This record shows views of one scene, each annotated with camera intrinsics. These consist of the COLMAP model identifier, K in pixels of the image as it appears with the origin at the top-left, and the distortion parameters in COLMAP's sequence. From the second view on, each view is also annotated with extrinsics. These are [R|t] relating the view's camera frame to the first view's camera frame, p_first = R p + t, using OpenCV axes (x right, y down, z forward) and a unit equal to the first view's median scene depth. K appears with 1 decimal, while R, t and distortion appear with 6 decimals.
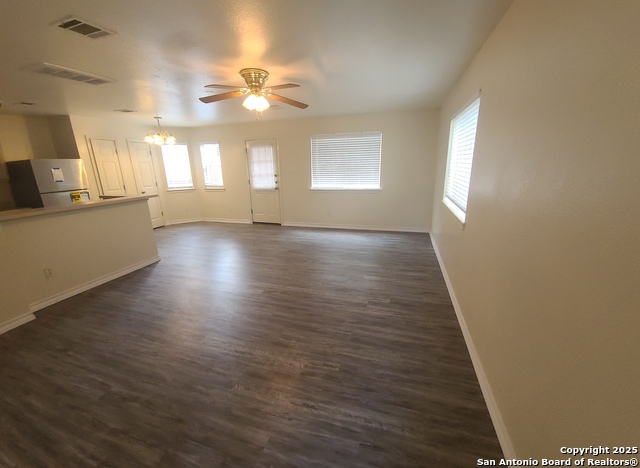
lens RADIAL K [[259.7, 0, 320.9], [0, 259.7, 230.5], [0, 0, 1]] dist [-0.000140, 0.000140]
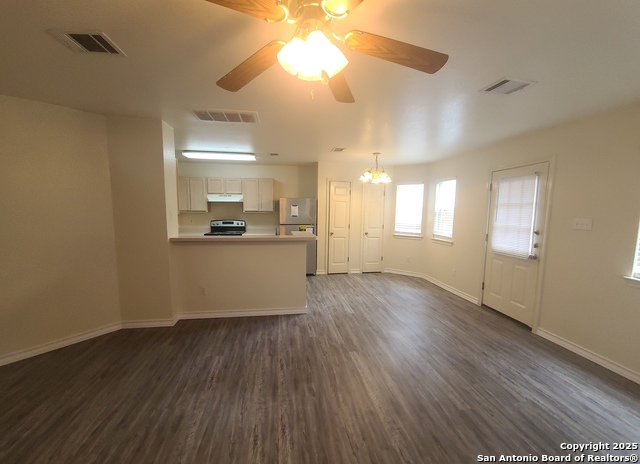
lens RADIAL K [[252.5, 0, 320.0], [0, 252.5, 232.0], [0, 0, 1]] dist [-0.017955, 0.000074]
pose [[0.449906, 0.115895, -0.885524, 0.100236], [-0.253742, 0.967269, -0.002325, -0.155169], [0.856271, 0.225740, 0.464588, 0.612733]]
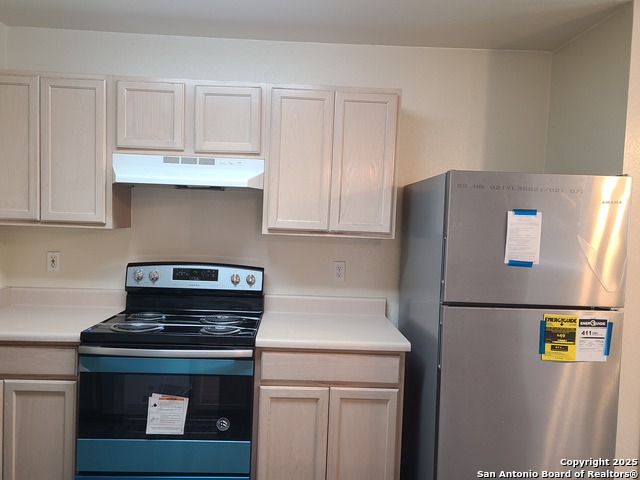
lens RADIAL K [[491.4, 0, 321.7], [0, 491.4, 243.6], [0, 0, 1]] dist [0.034112, 0.000927]
pose [[0.355373, 0.095275, -0.929856, -0.694436], [-0.284979, 0.958474, -0.010706, -0.159489], [0.890223, 0.268794, 0.367767, 0.708239]]
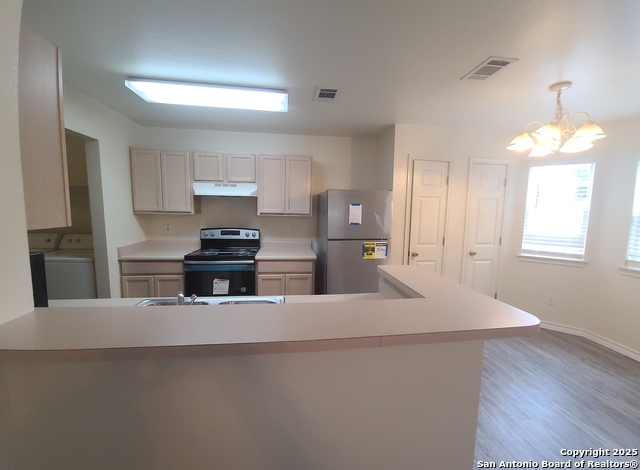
lens RADIAL K [[259.7, 0, 320.9], [0, 259.7, 231.5], [0, 0, 1]] dist [-0.000140, 0.000140]
pose [[0.433025, 0.120603, -0.893277, -0.499558], [-0.258826, 0.965911, 0.004941, -0.161939], [0.863422, 0.229063, 0.449479, 0.688010]]
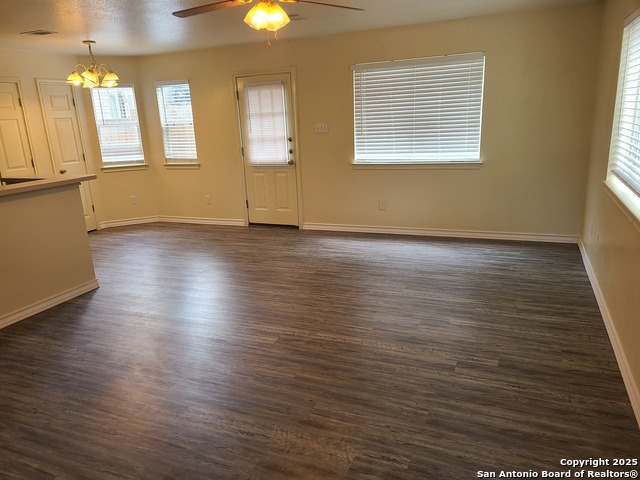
lens RADIAL K [[491.4, 0, 321.7], [0, 491.4, 243.6], [0, 0, 1]] dist [0.034112, 0.000927]
pose [[0.996189, 0.003242, -0.087160, -0.018313], [-0.002591, 0.999968, 0.007581, 0.006347], [0.087181, -0.007326, 0.996166, -0.077275]]
